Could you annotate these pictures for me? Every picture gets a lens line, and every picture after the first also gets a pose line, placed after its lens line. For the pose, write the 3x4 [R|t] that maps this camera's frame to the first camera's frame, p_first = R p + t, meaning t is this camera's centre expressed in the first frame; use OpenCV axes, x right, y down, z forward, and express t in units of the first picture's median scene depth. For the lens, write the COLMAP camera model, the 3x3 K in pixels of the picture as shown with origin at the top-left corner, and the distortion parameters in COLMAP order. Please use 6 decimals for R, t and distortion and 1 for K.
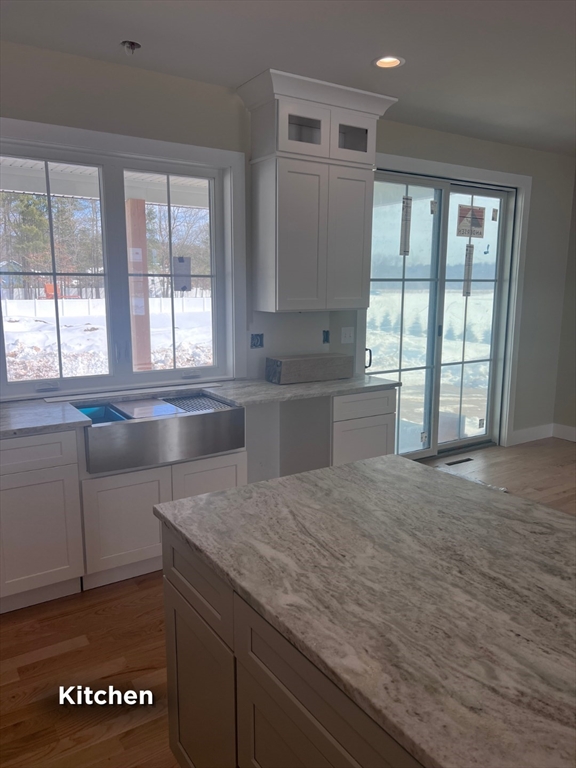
lens RADIAL K [[586.5, 0, 290.0], [0, 586.5, 387.2], [0, 0, 1]] dist [0.038497, -0.013163]
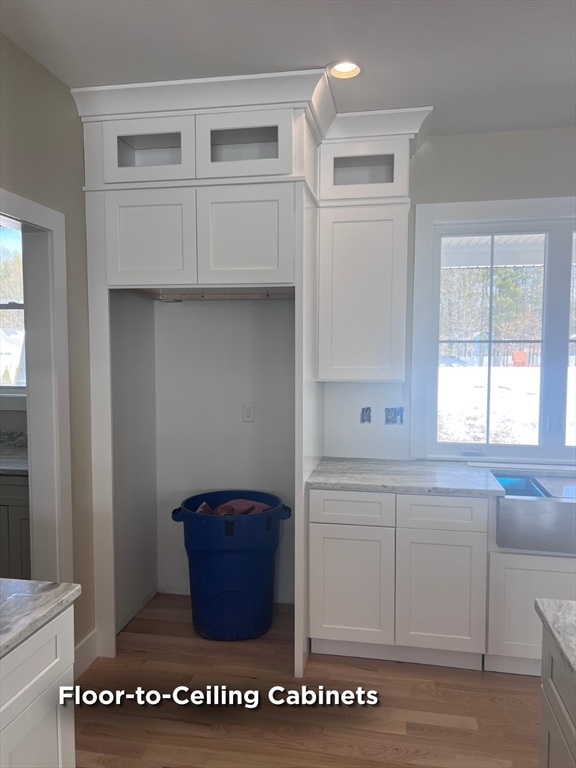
lens RADIAL K [[586.5, 0, 290.0], [0, 586.5, 387.2], [0, 0, 1]] dist [0.038497, -0.013163]
pose [[0.719792, 0.040723, -0.692994, 0.068075], [-0.118585, 0.990818, -0.064946, -0.007326], [0.683986, 0.128926, 0.718012, 0.044422]]
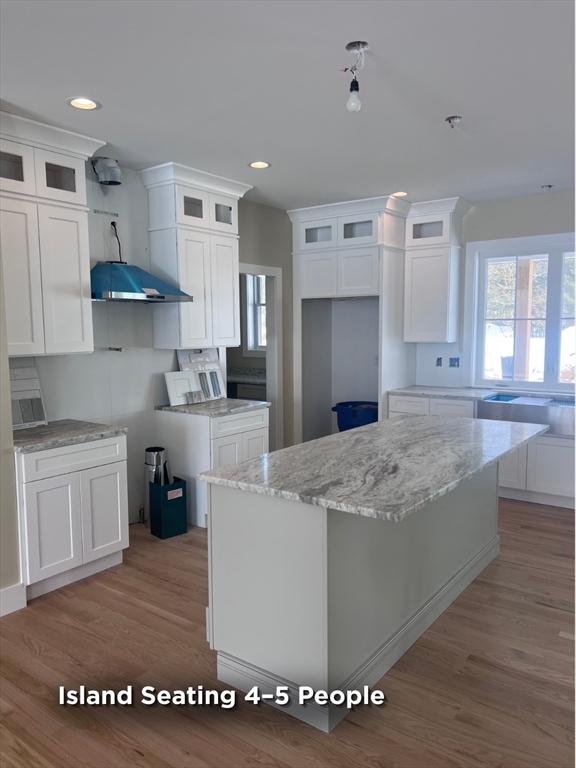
lens RADIAL K [[586.5, 0, 290.0], [0, 586.5, 387.2], [0, 0, 1]] dist [0.038497, -0.013163]
pose [[0.345937, 0.085434, -0.934360, 1.094662], [-0.154409, 0.987452, 0.033120, 0.052033], [0.925465, 0.132817, 0.354788, -0.212232]]
